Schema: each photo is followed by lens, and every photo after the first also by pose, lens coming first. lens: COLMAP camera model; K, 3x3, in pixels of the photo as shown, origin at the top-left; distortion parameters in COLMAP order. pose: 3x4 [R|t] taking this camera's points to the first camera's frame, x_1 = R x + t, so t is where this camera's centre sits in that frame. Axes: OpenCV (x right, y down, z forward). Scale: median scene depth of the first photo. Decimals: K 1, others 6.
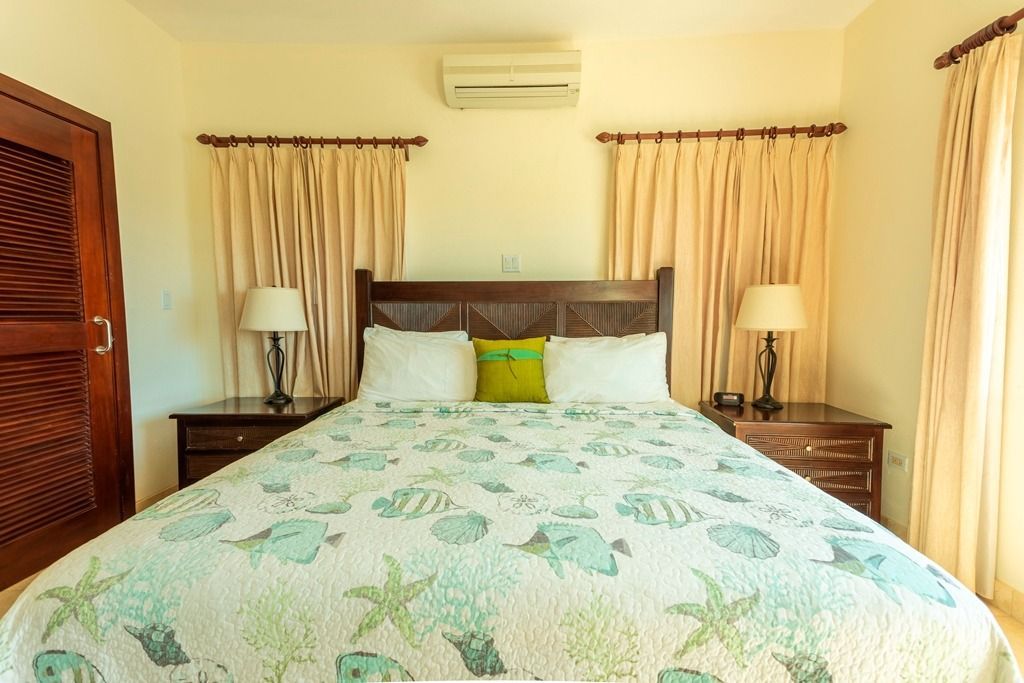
lens RADIAL K [[450.0, 0, 510.0], [0, 450.0, 349.7], [0, 0, 1]] dist [0.037493, -0.000230]
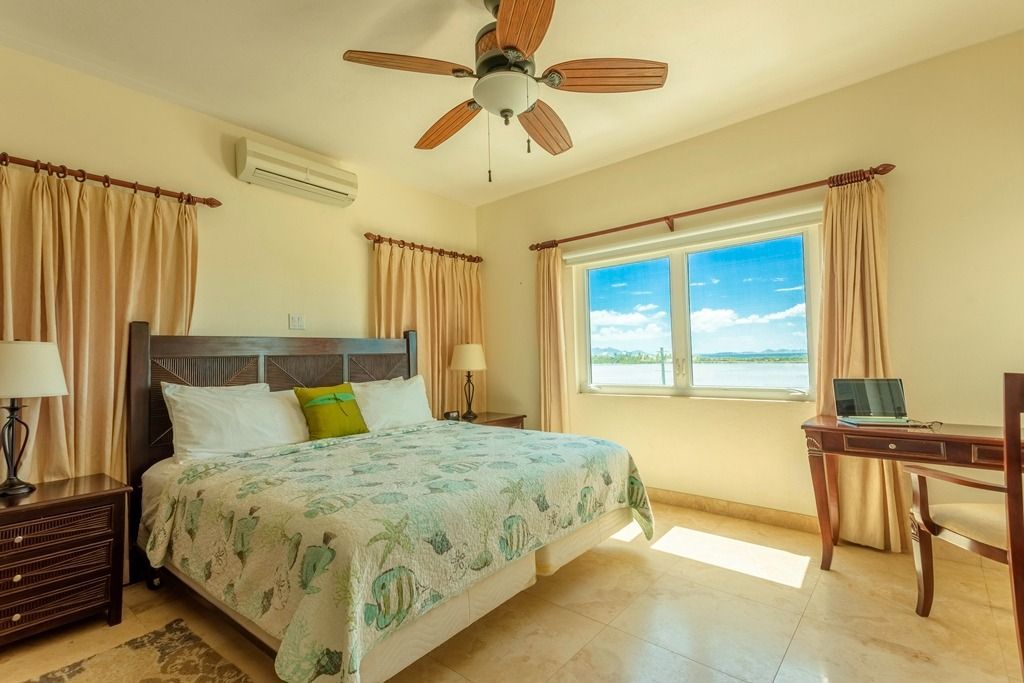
lens RADIAL K [[448.6, 0, 512.0], [0, 448.6, 341.5], [0, 0, 1]] dist [0.001657, 0.000107]
pose [[0.601876, 0.012694, 0.798489, -0.625472], [0.095960, 0.991479, -0.088093, 0.011266], [-0.792804, 0.129644, 0.595529, -0.114828]]
